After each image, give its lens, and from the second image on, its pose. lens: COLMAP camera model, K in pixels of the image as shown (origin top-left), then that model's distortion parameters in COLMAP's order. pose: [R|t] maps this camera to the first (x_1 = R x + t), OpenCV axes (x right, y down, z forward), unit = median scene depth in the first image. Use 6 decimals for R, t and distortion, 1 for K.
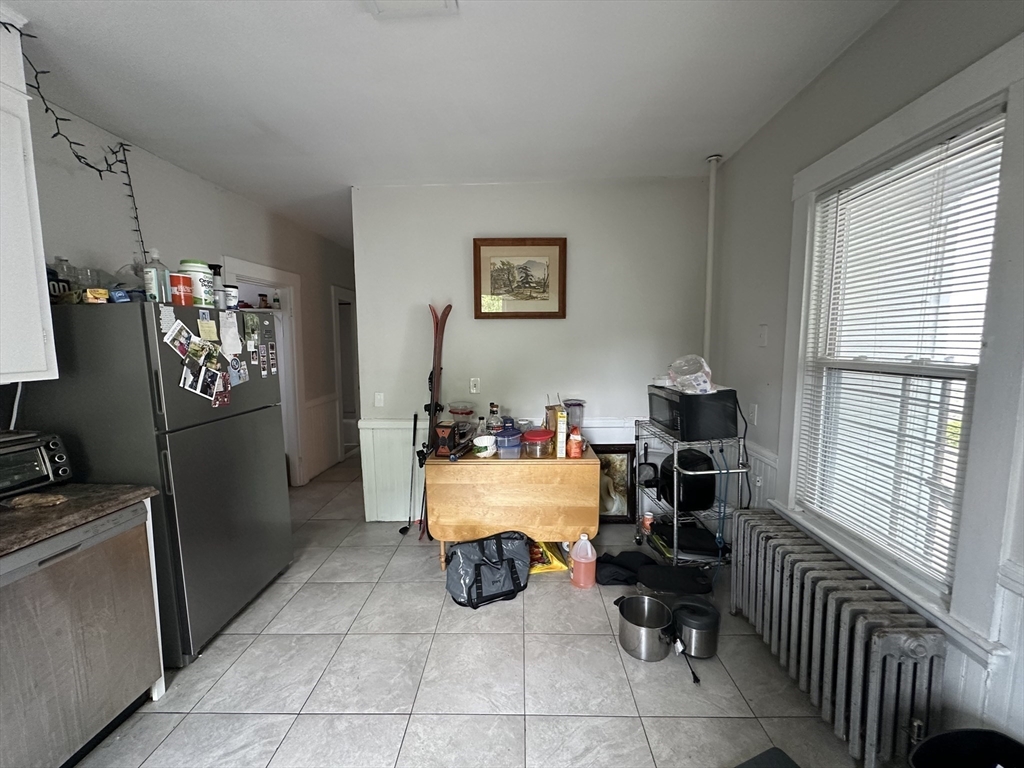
lens RADIAL K [[408.3, 0, 513.4], [0, 408.3, 383.0], [0, 0, 1]] dist [-0.004231, 0.000192]
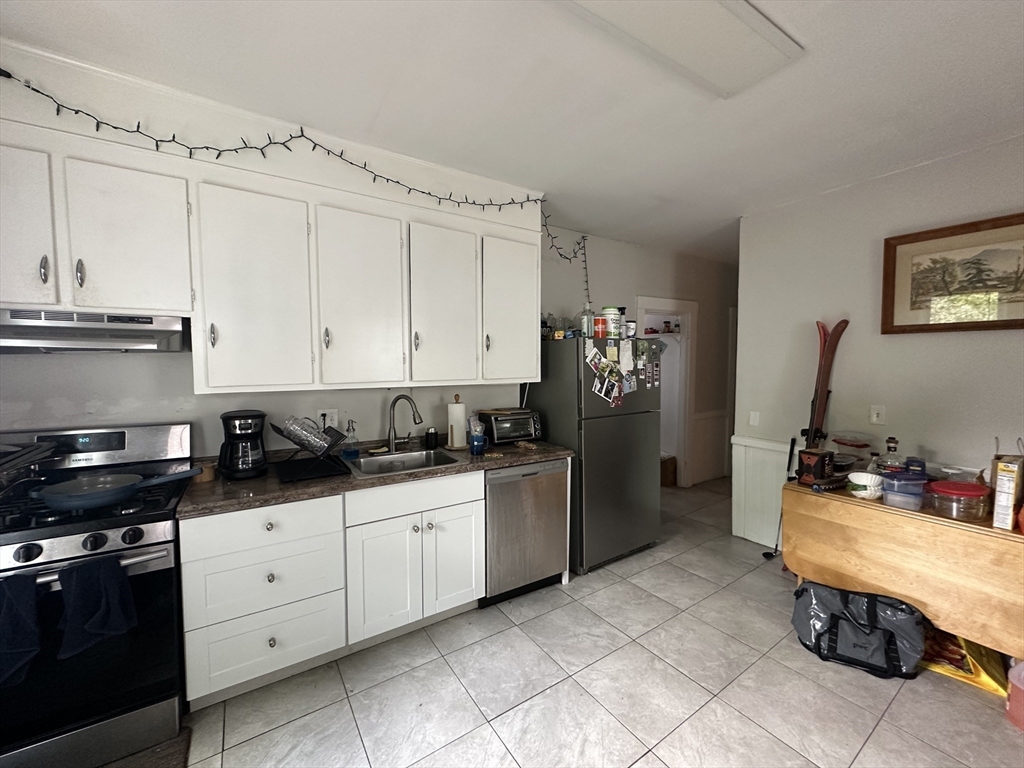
lens RADIAL K [[408.3, 0, 513.4], [0, 408.3, 383.0], [0, 0, 1]] dist [-0.004231, 0.000192]
pose [[0.576063, 0.047761, -0.816008, 0.216730], [-0.081799, 0.996649, 0.000587, 0.002614], [0.813302, 0.066410, 0.578040, -0.110705]]
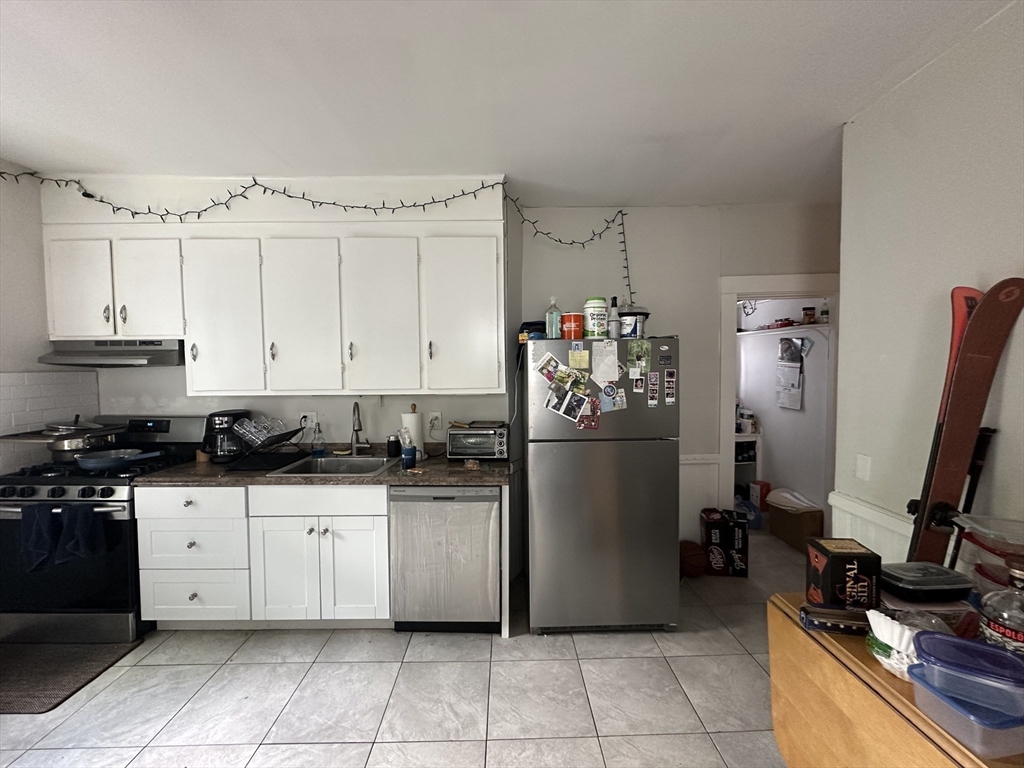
lens RADIAL K [[408.3, 0, 513.4], [0, 408.3, 383.0], [0, 0, 1]] dist [-0.004231, 0.000192]
pose [[0.041575, 0.044226, -0.998156, 0.323287], [-0.089849, 0.995138, 0.040350, -0.083361], [0.995087, 0.088006, 0.045346, 0.688239]]
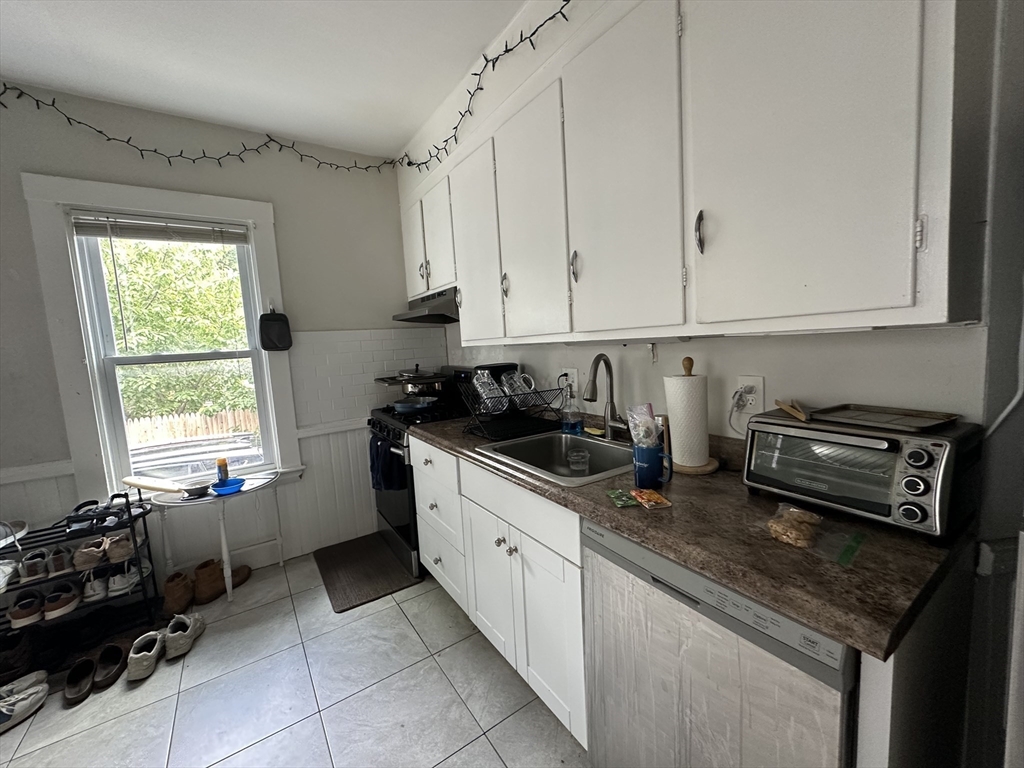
lens RADIAL K [[408.3, 0, 513.4], [0, 408.3, 383.0], [0, 0, 1]] dist [-0.004231, 0.000192]
pose [[-0.811232, 0.106521, -0.574940, -0.327394], [0.001863, 0.983732, 0.179631, -0.018371], [0.584721, 0.144651, -0.798234, 0.784988]]
